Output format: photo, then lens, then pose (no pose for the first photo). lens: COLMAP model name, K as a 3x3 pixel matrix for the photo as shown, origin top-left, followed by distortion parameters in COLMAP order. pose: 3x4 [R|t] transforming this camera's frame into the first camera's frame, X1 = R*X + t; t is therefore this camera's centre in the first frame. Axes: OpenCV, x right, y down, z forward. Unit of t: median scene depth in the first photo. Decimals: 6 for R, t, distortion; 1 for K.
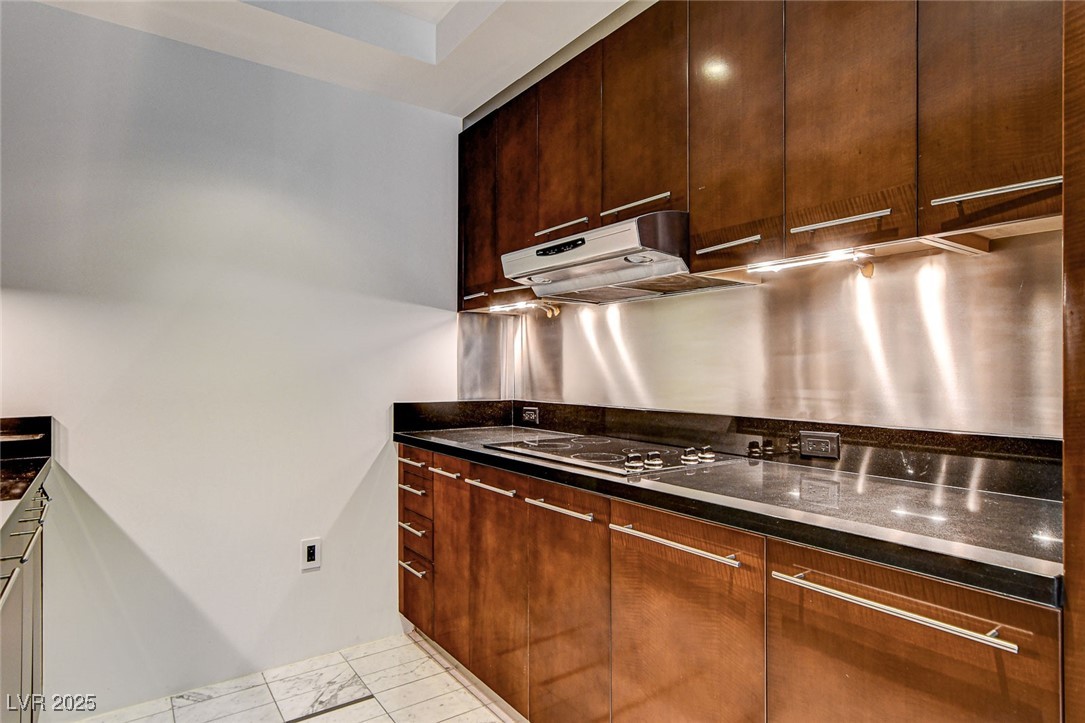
lens RADIAL K [[624.1, 0, 572.1], [0, 624.1, 364.3], [0, 0, 1]] dist [-0.002249, 0.003280]
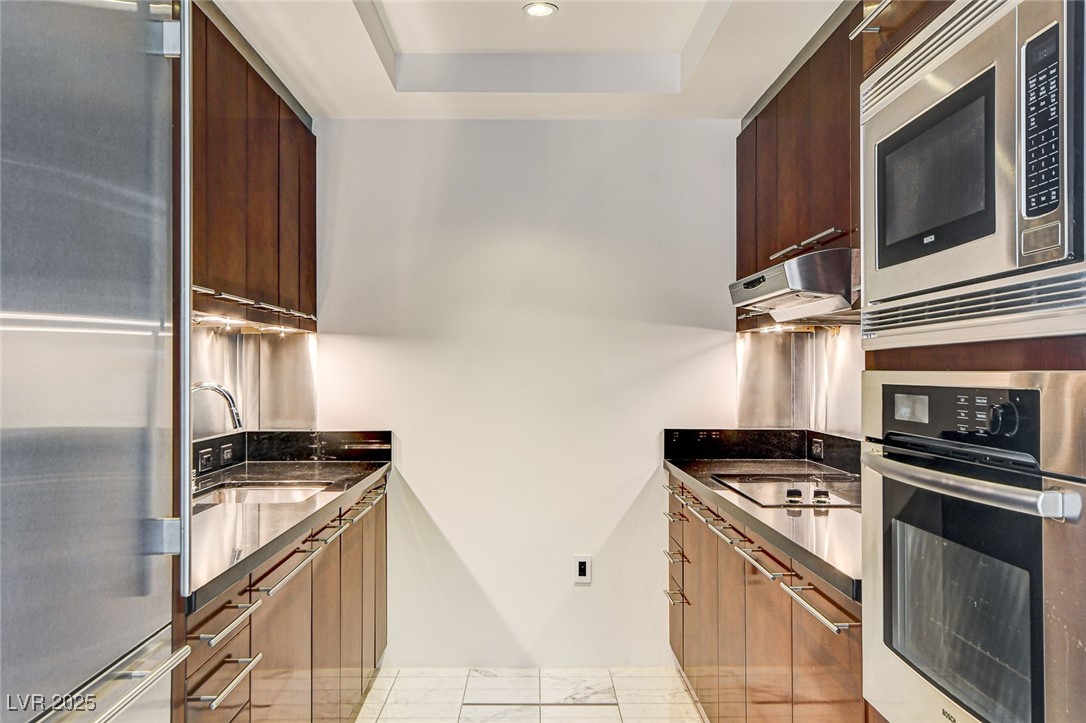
lens RADIAL K [[904.7, 0, 539.6], [0, 904.7, 362.5], [0, 0, 1]] dist [0.028651, -0.005507]
pose [[0.821431, -0.007919, -0.570253, 0.433891], [0.005073, 0.999965, -0.006580, -0.040508], [0.570285, 0.002512, 0.821443, -0.331247]]
